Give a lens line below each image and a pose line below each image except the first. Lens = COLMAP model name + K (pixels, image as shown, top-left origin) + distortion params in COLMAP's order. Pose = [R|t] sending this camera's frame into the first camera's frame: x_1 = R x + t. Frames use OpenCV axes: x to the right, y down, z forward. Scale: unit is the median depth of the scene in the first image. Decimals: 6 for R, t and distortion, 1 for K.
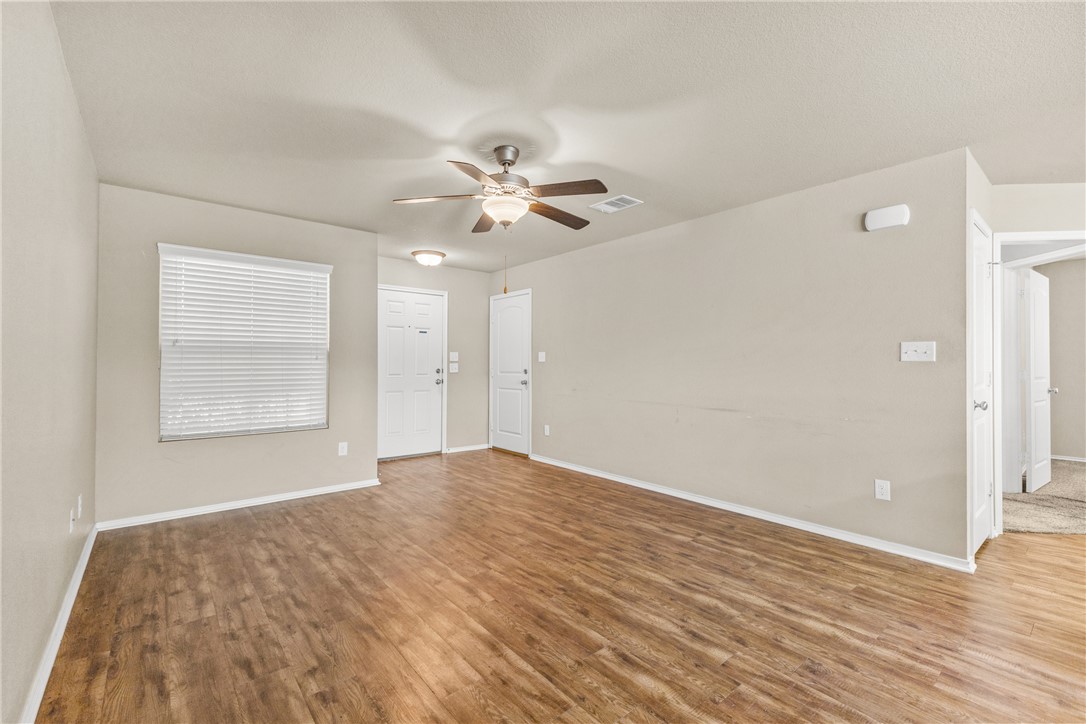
lens RADIAL K [[471.8, 0, 547.1], [0, 471.8, 356.6], [0, 0, 1]] dist [0.005296, 0.000348]
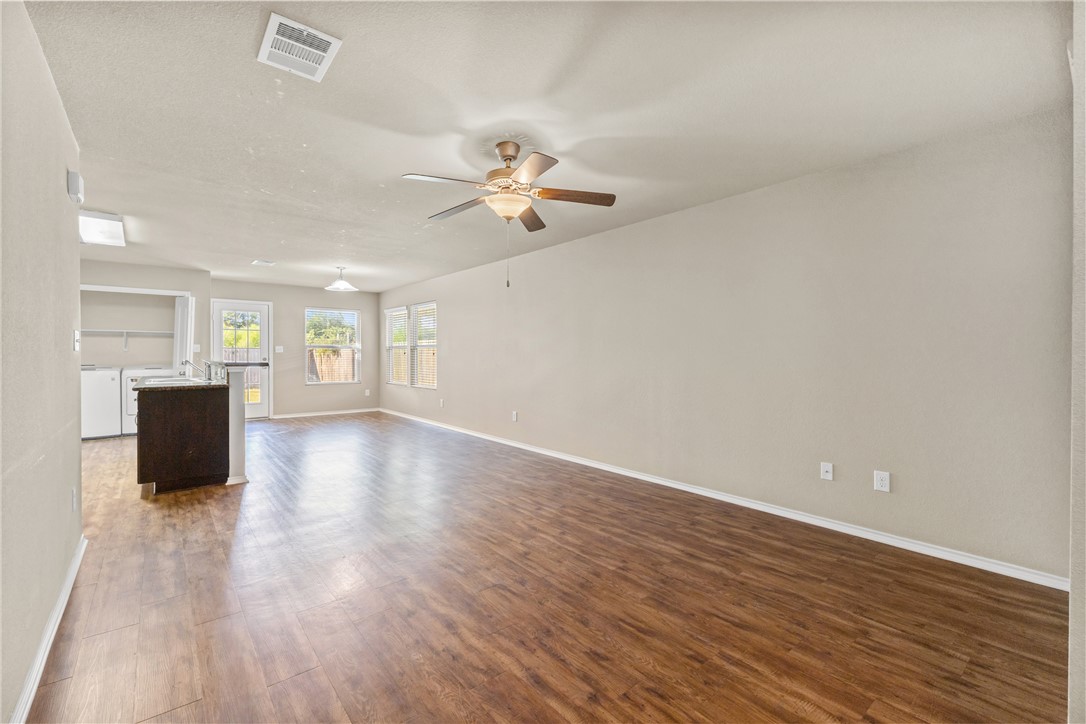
lens RADIAL K [[471.8, 0, 547.1], [0, 471.8, 356.6], [0, 0, 1]] dist [0.005296, 0.000348]
pose [[-0.999988, -0.004141, 0.002744, -0.179886], [-0.004164, 0.999956, -0.008415, 0.027369], [-0.002709, -0.008426, -0.999961, 2.068402]]
